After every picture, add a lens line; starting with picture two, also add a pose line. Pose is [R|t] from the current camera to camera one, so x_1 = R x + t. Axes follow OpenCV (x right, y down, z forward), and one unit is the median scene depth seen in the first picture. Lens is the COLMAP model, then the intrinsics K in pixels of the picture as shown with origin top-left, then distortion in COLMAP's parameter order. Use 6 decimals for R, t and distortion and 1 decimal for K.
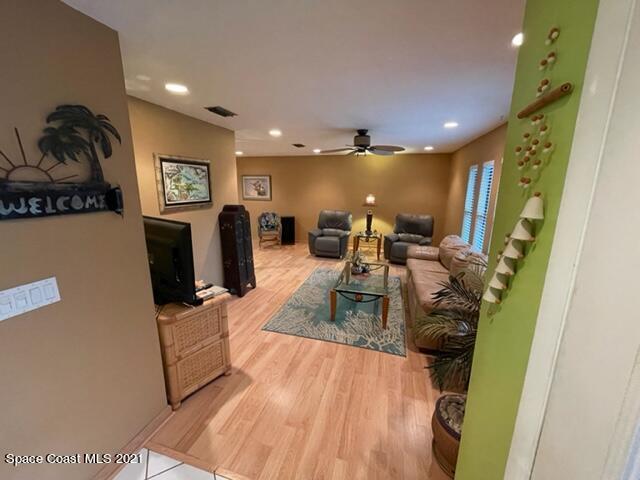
lens RADIAL K [[258.3, 0, 319.6], [0, 258.3, 240.0], [0, 0, 1]] dist [-0.004461, 0.000454]
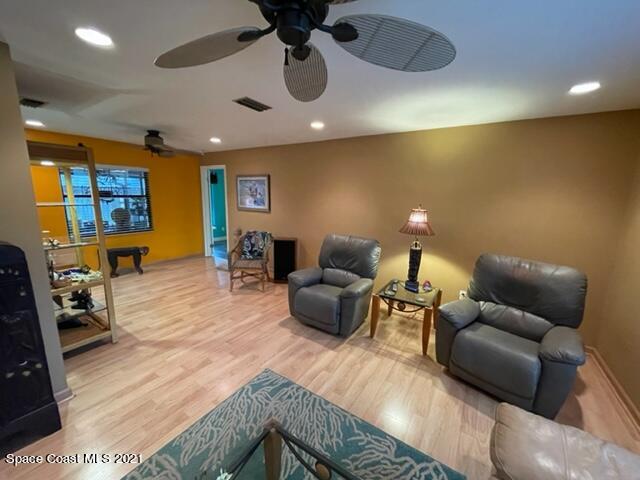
lens RADIAL K [[258.3, 0, 319.6], [0, 258.3, 239.0], [0, 0, 1]] dist [-0.004461, 0.000454]
pose [[0.955909, 0.064802, -0.286425, 0.154950], [-0.077283, 0.996480, -0.032475, -0.086262], [0.283313, 0.053178, 0.957552, 0.468962]]
